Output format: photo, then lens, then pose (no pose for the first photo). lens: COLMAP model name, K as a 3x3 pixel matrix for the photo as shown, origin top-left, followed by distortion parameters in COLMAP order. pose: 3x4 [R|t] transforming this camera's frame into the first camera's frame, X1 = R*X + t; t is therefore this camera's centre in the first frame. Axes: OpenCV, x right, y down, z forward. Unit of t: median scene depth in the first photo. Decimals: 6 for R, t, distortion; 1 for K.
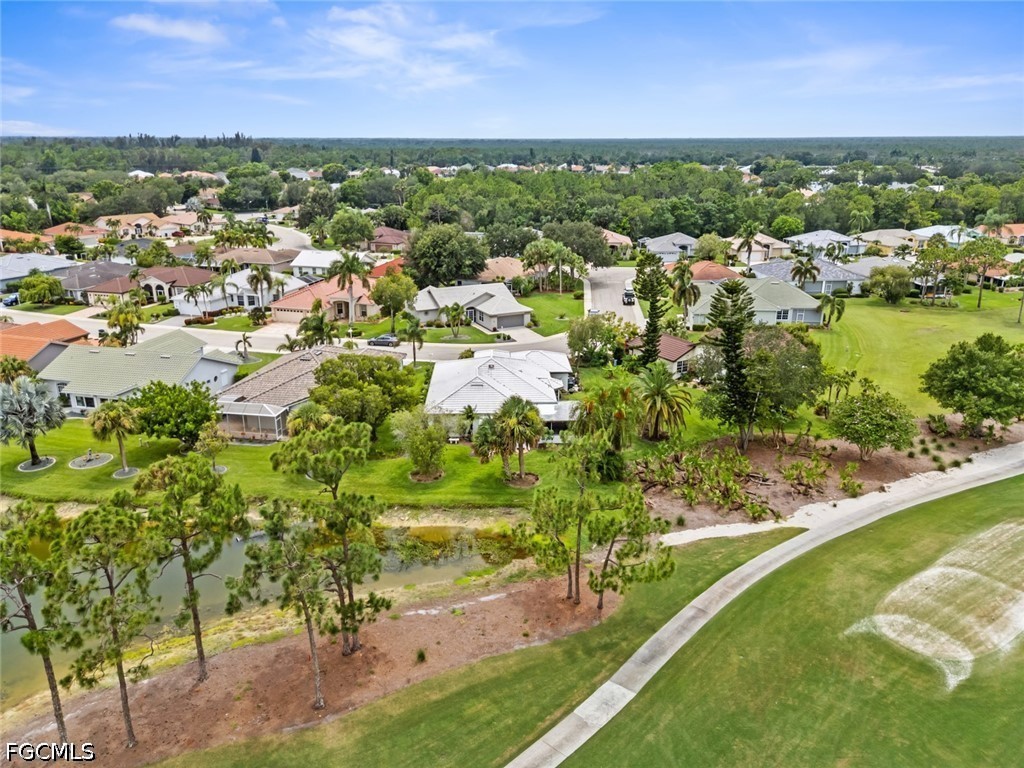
lens RADIAL K [[717.5, 0, 511.7], [0, 717.5, 383.5], [0, 0, 1]] dist [0.020075, -0.004295]
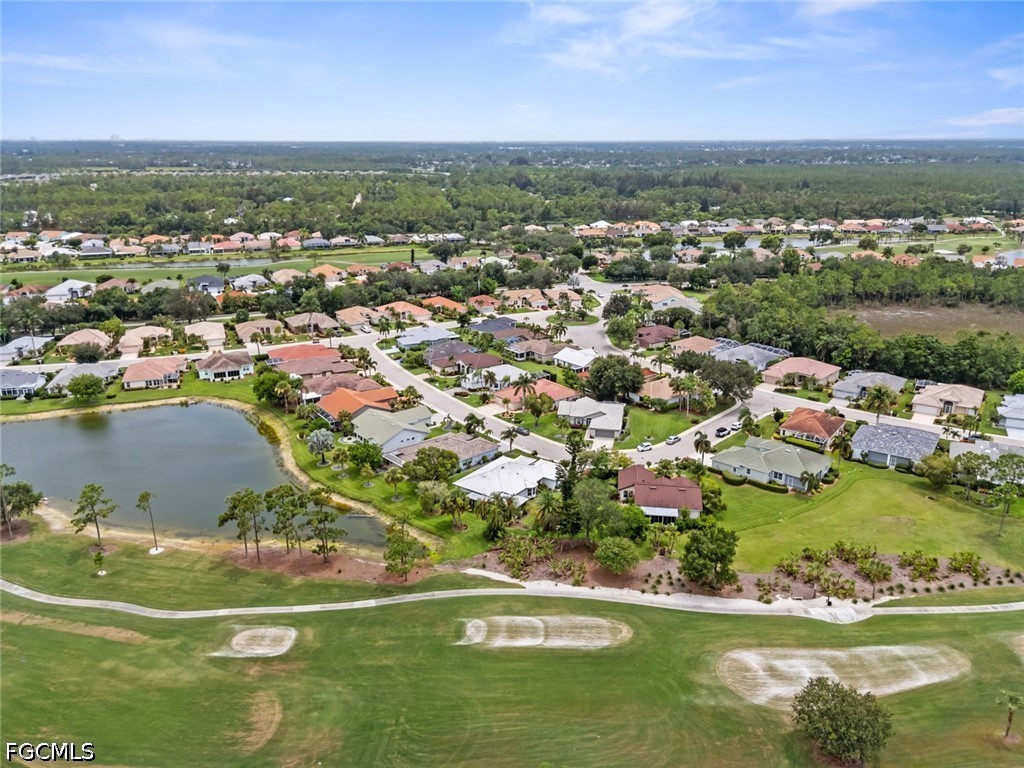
lens RADIAL K [[717.5, 0, 512.3], [0, 717.5, 384.8], [0, 0, 1]] dist [0.020075, -0.004295]
pose [[0.792920, 0.173660, -0.584055, 1.726623], [-0.187891, 0.981502, 0.036752, -0.508900], [0.579633, 0.080597, 0.810882, -0.851791]]
